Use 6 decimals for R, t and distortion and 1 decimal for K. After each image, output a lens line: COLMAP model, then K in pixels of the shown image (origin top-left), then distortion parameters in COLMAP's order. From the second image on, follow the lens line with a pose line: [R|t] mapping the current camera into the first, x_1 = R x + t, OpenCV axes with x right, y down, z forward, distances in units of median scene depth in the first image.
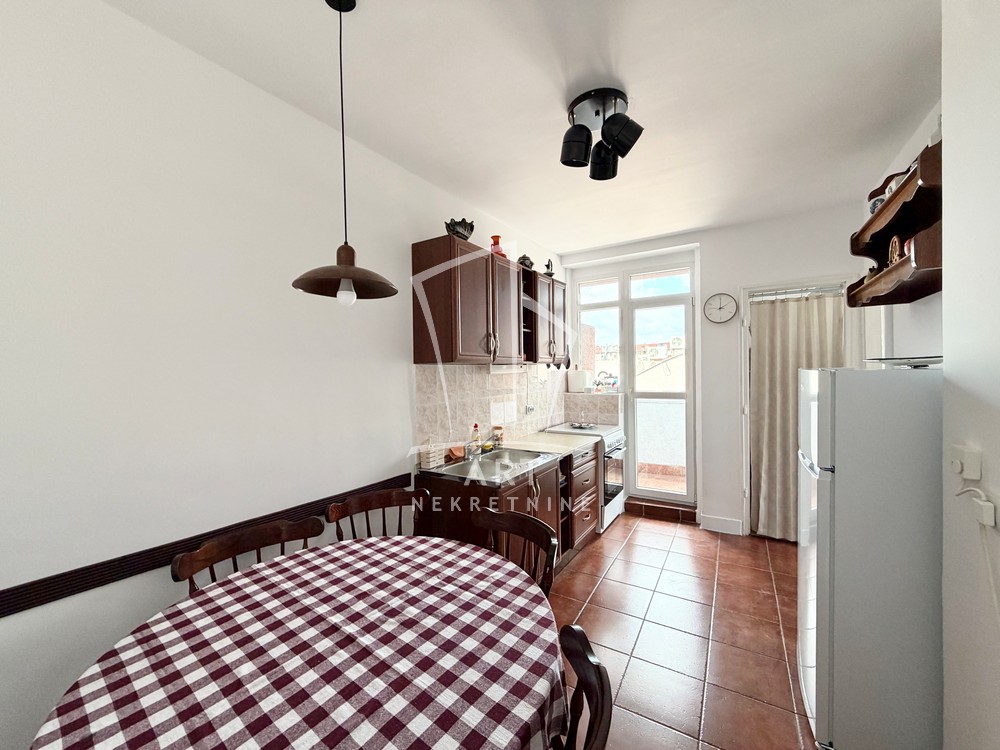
lens RADIAL K [[404.7, 0, 495.6], [0, 404.7, 378.2], [0, 0, 1]] dist [-0.001515, -0.000139]
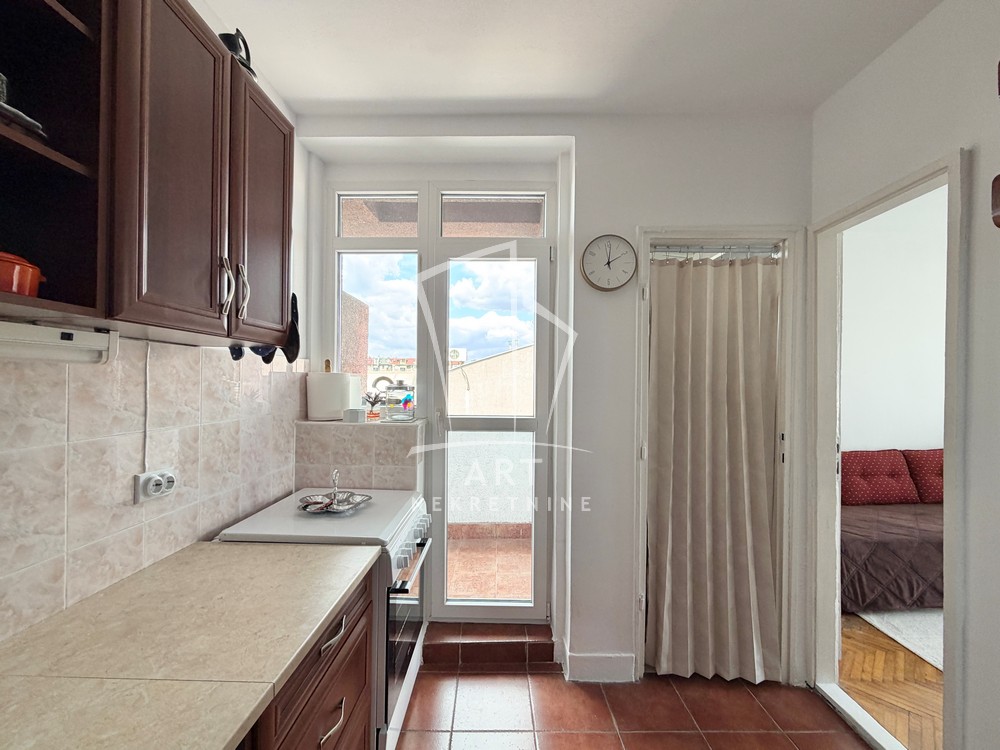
lens RADIAL K [[404.7, 0, 495.6], [0, 404.7, 378.2], [0, 0, 1]] dist [-0.001515, -0.000139]
pose [[0.852303, 0.032200, 0.522056, 0.143663], [-0.015430, 0.999217, -0.036441, 0.001703], [-0.522820, 0.023003, 0.852133, 0.592810]]
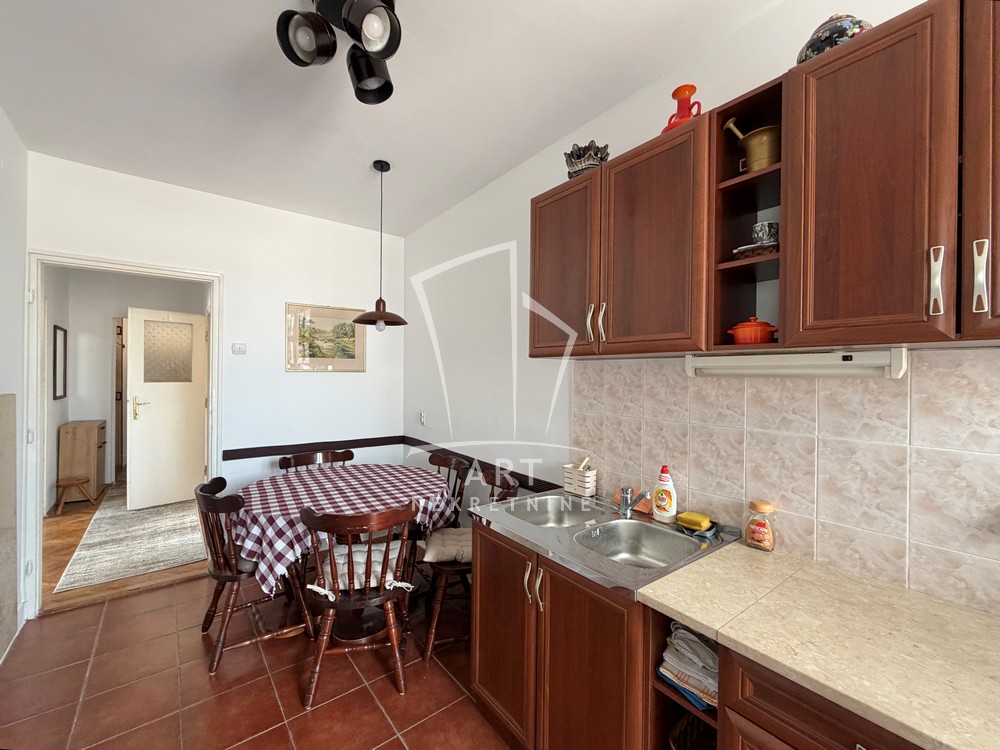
lens RADIAL K [[404.7, 0, 495.6], [0, 404.7, 378.2], [0, 0, 1]] dist [-0.001515, -0.000139]
pose [[-0.340641, 0.021048, -0.939958, 0.423569], [-0.024752, 0.999202, 0.031345, -0.013722], [0.939868, 0.033943, -0.339848, 0.763238]]
